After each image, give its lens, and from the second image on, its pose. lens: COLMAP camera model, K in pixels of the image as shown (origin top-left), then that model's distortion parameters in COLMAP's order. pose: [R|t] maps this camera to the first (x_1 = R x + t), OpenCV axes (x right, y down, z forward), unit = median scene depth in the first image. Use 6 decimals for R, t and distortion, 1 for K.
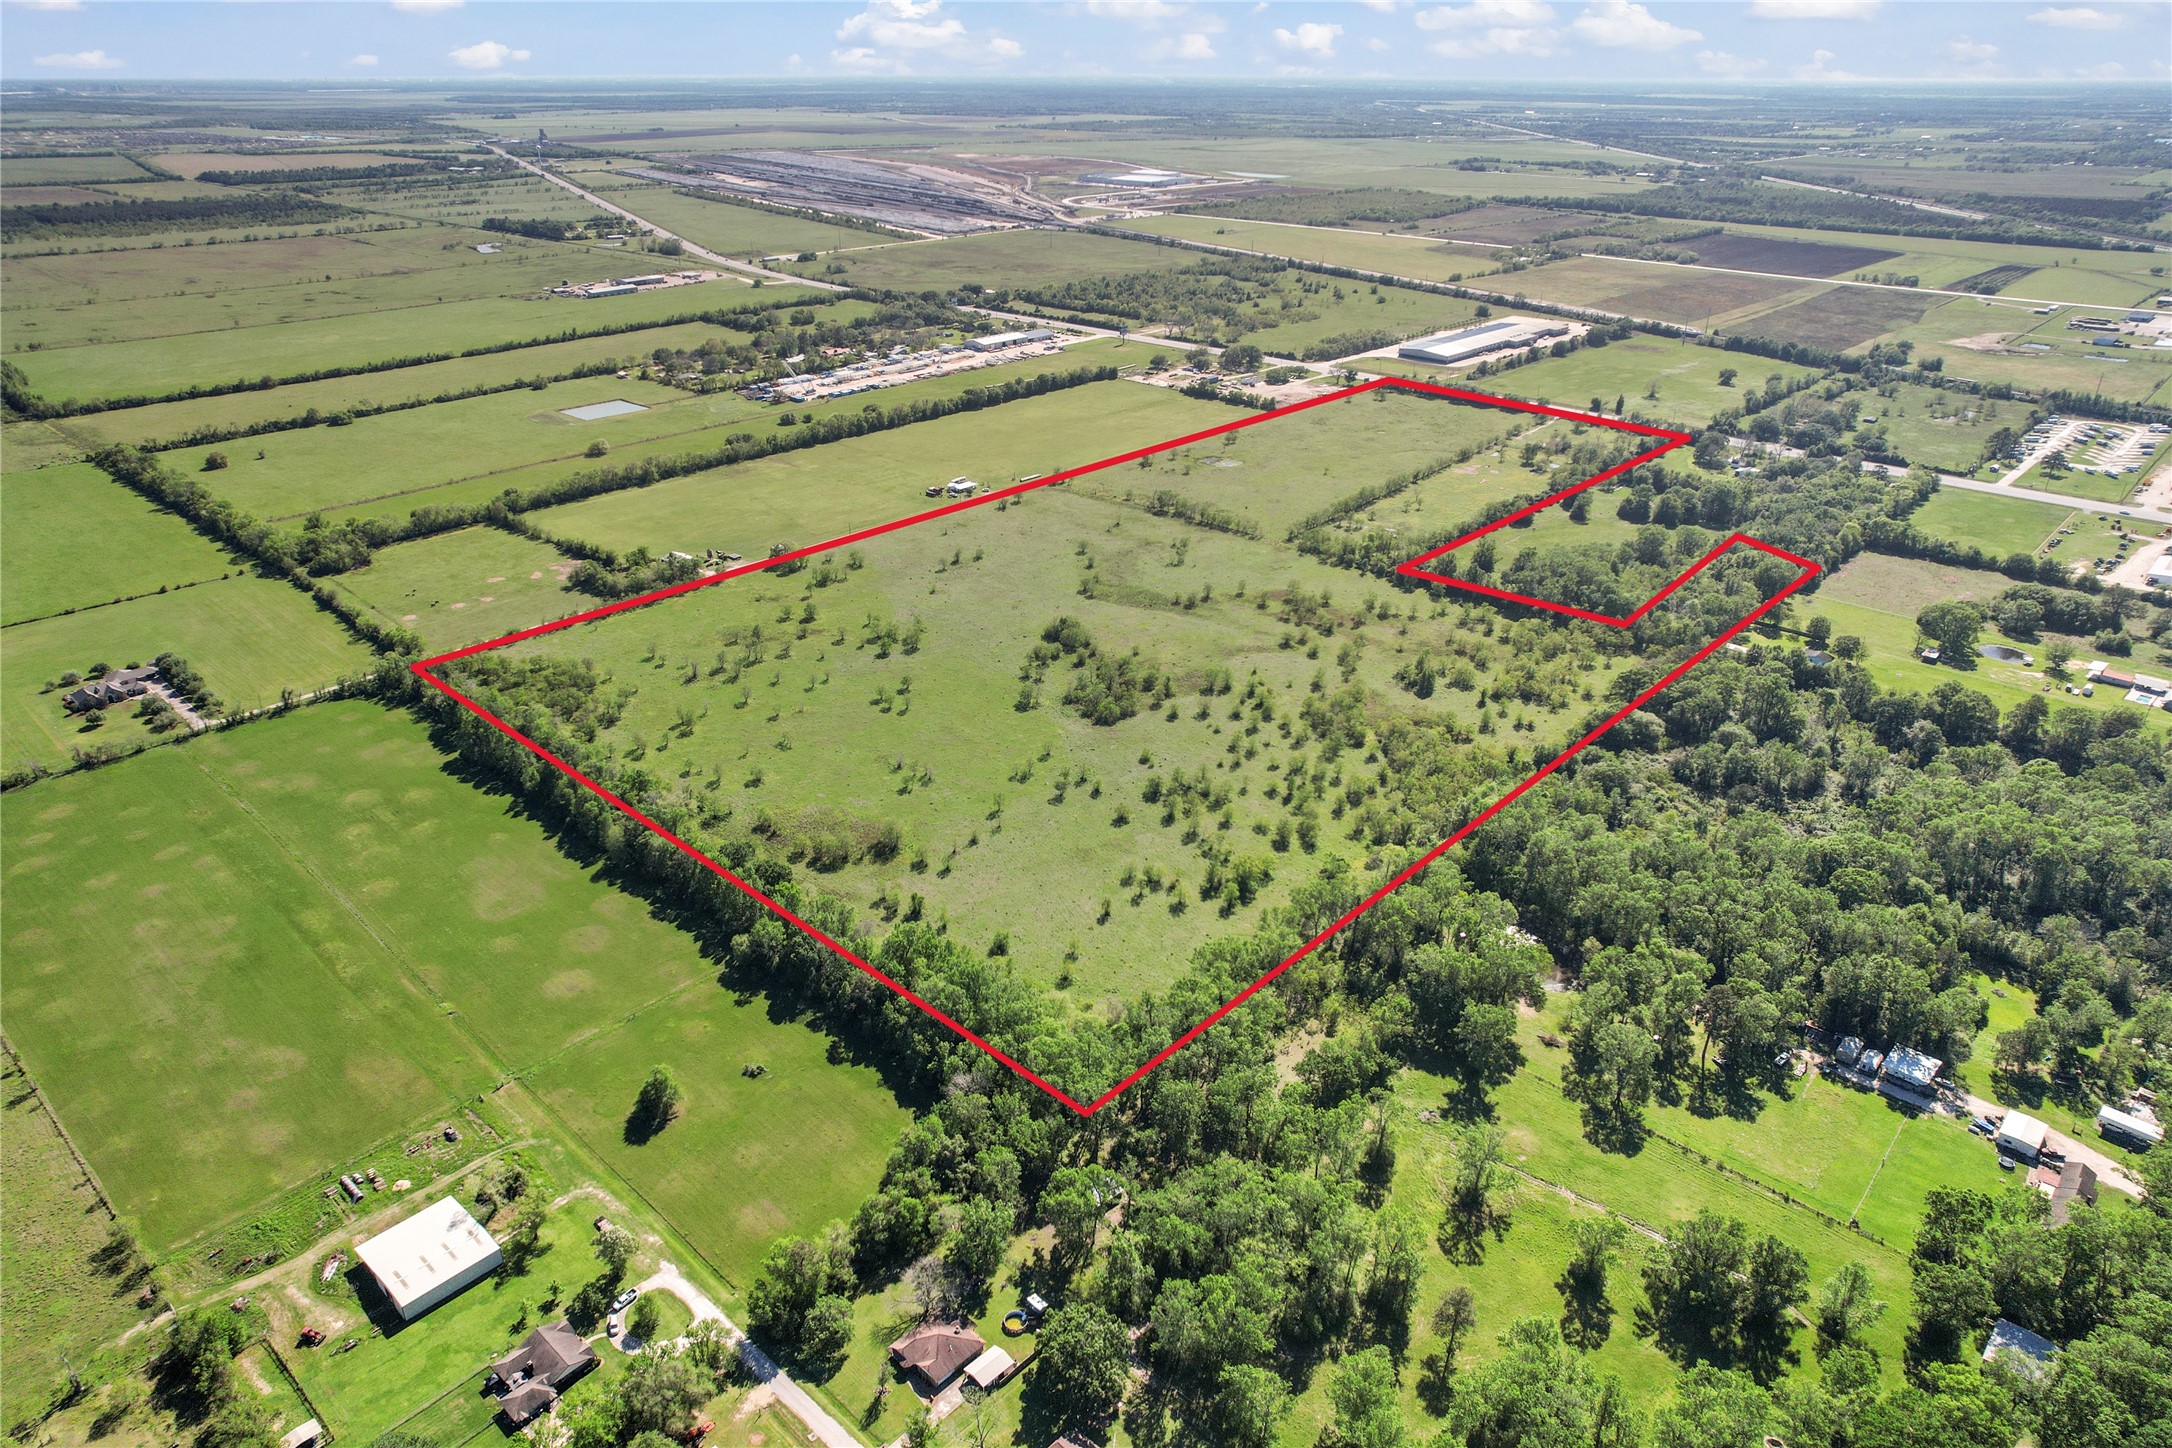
lens RADIAL K [[1427.0, 0, 1176.9], [0, 1427.0, 720.9], [0, 0, 1]] dist [-0.071775, 0.064917]
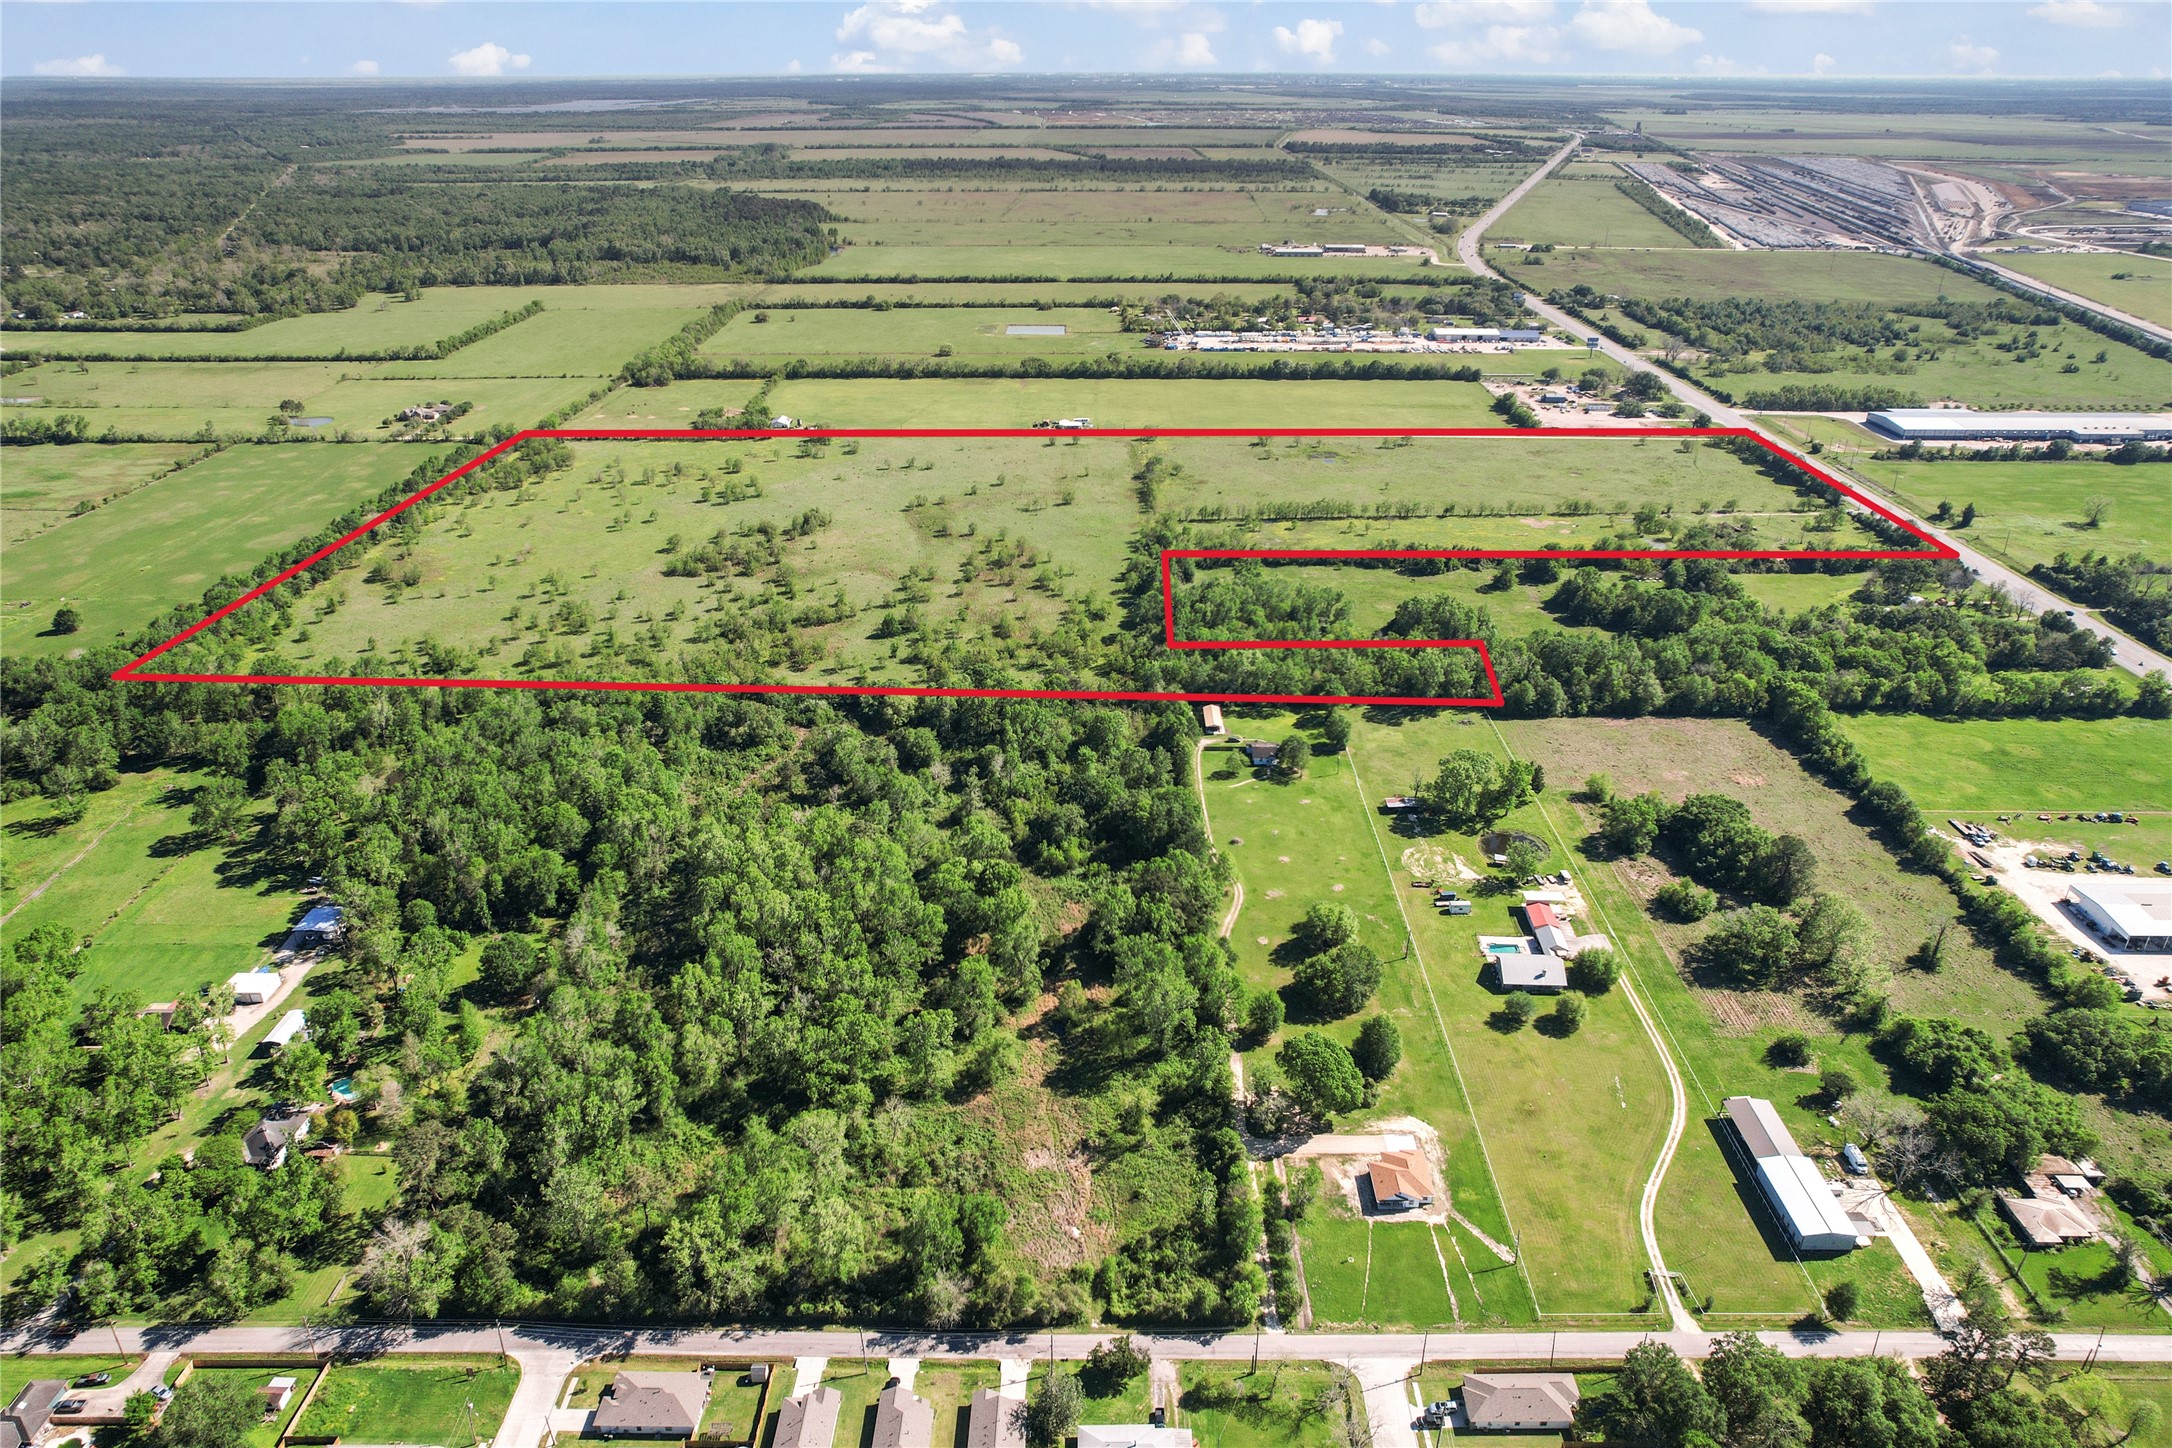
lens RADIAL K [[1467.2, 0, 1071.5], [0, 1467.2, 757.2], [0, 0, 1]] dist [-0.062115, 0.038054]
pose [[0.649755, 0.328872, -0.685319, 0.817921], [-0.322170, 0.935729, 0.143589, -0.107753], [0.688495, 0.127491, 0.713947, 0.304250]]
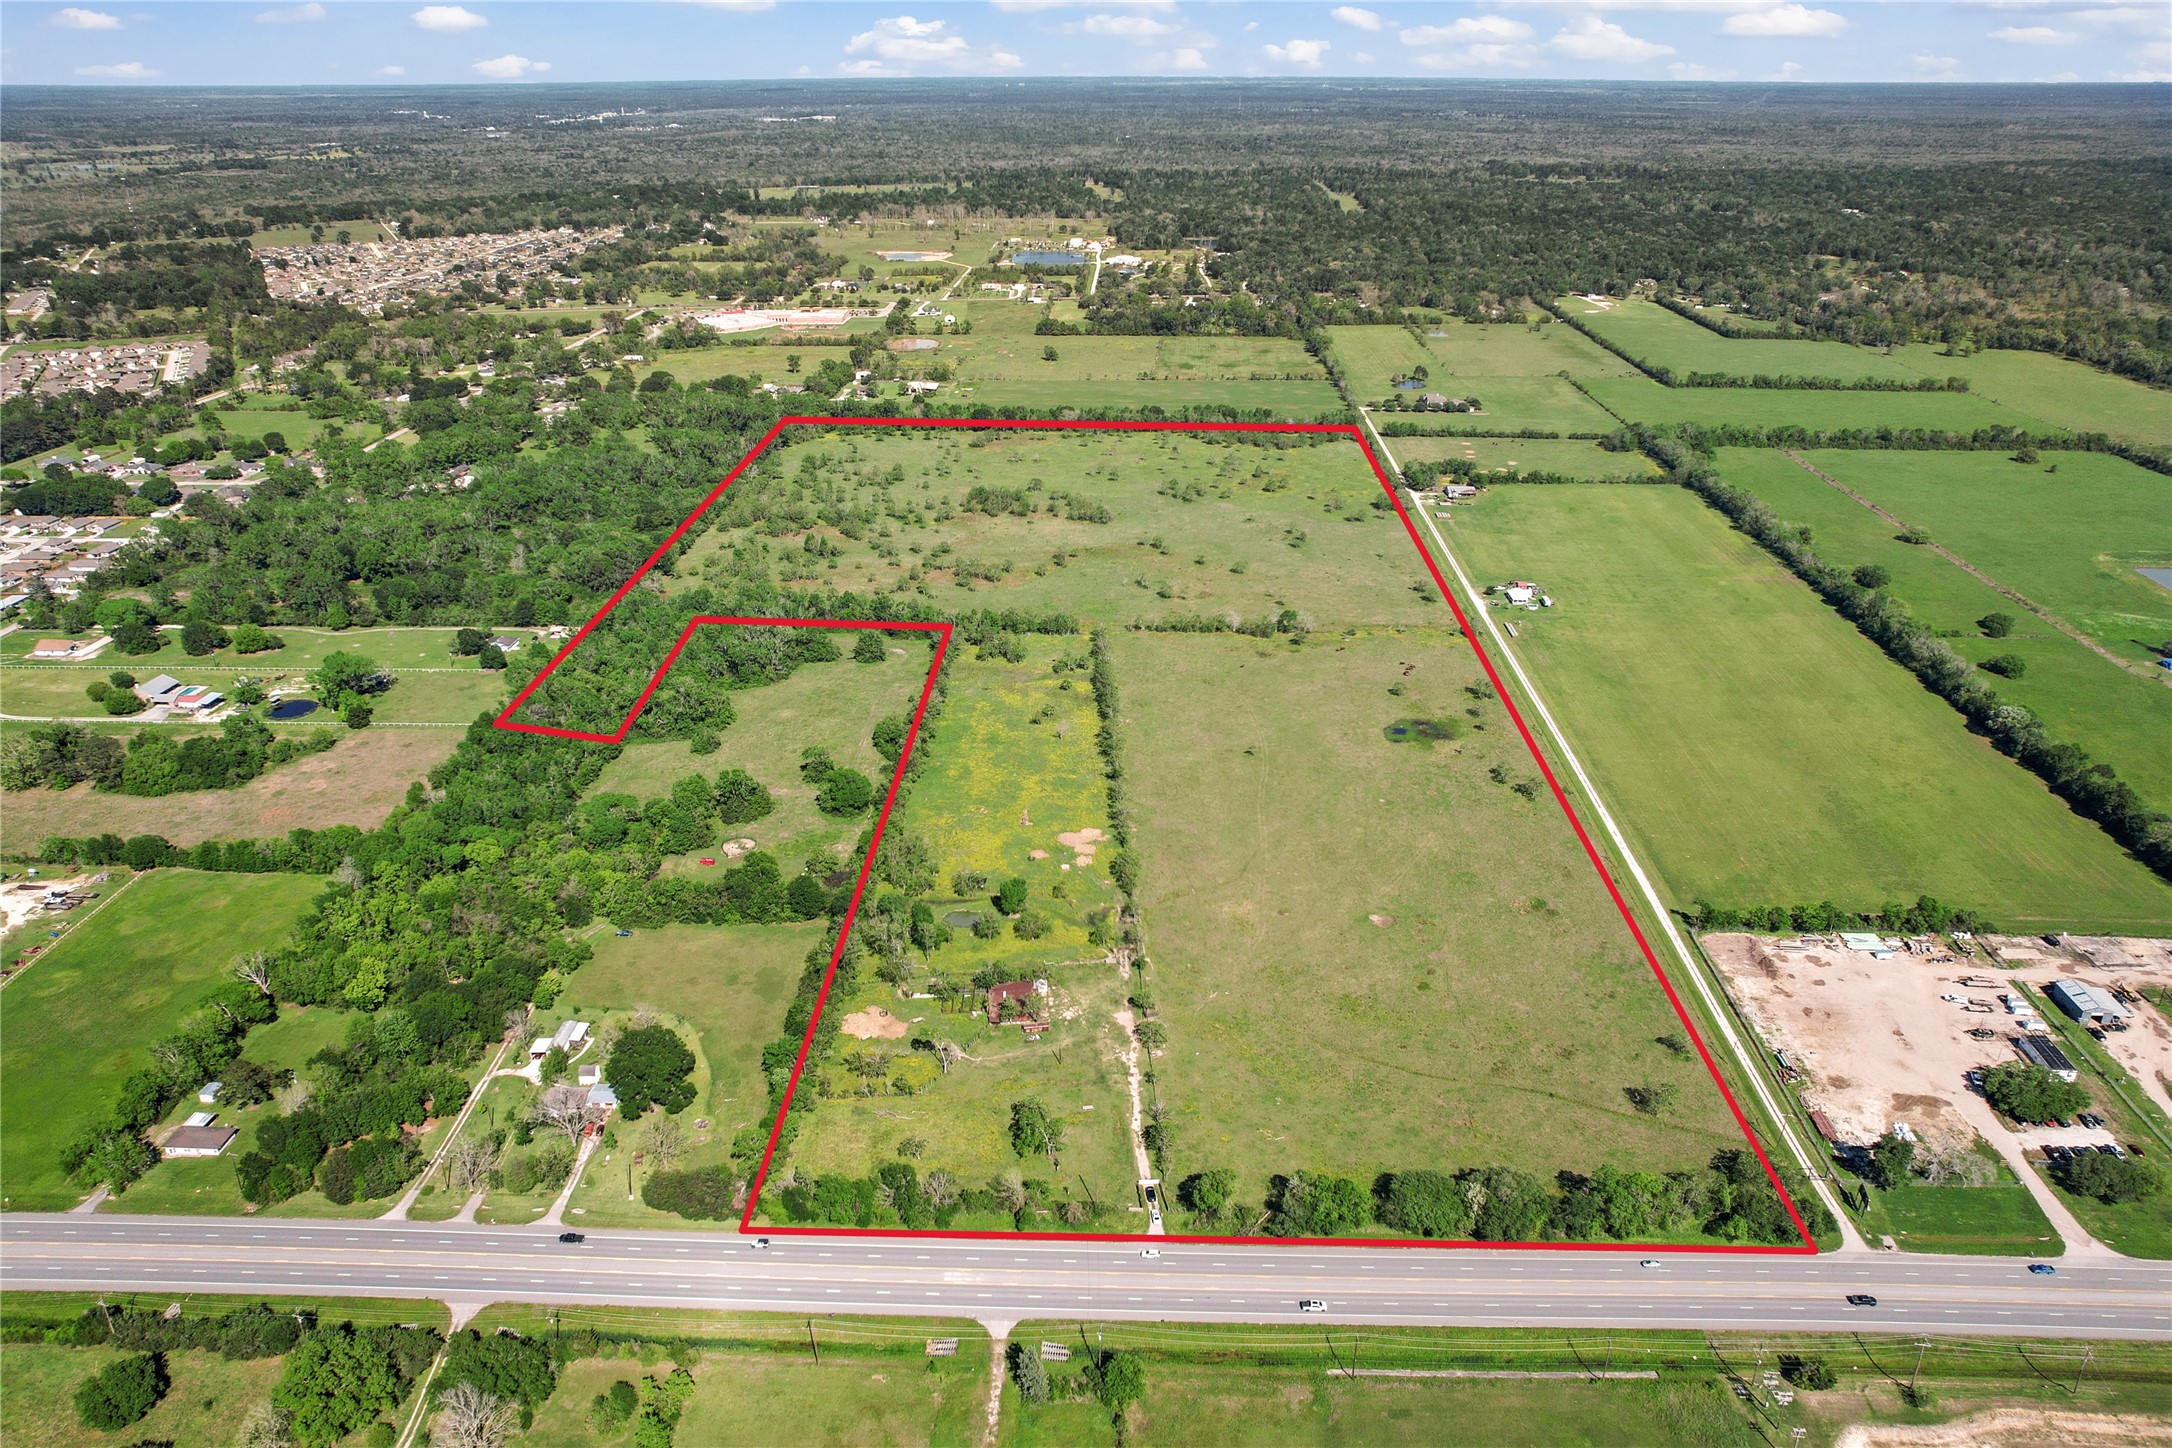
lens RADIAL K [[1416.7, 0, 1100.5], [0, 1416.7, 729.4], [0, 0, 1]] dist [-0.044101, 0.003044]
pose [[-0.779553, 0.267756, -0.566218, 0.622477], [-0.266490, 0.676317, 0.686716, -0.728545], [0.566815, 0.686223, -0.455871, 1.544416]]
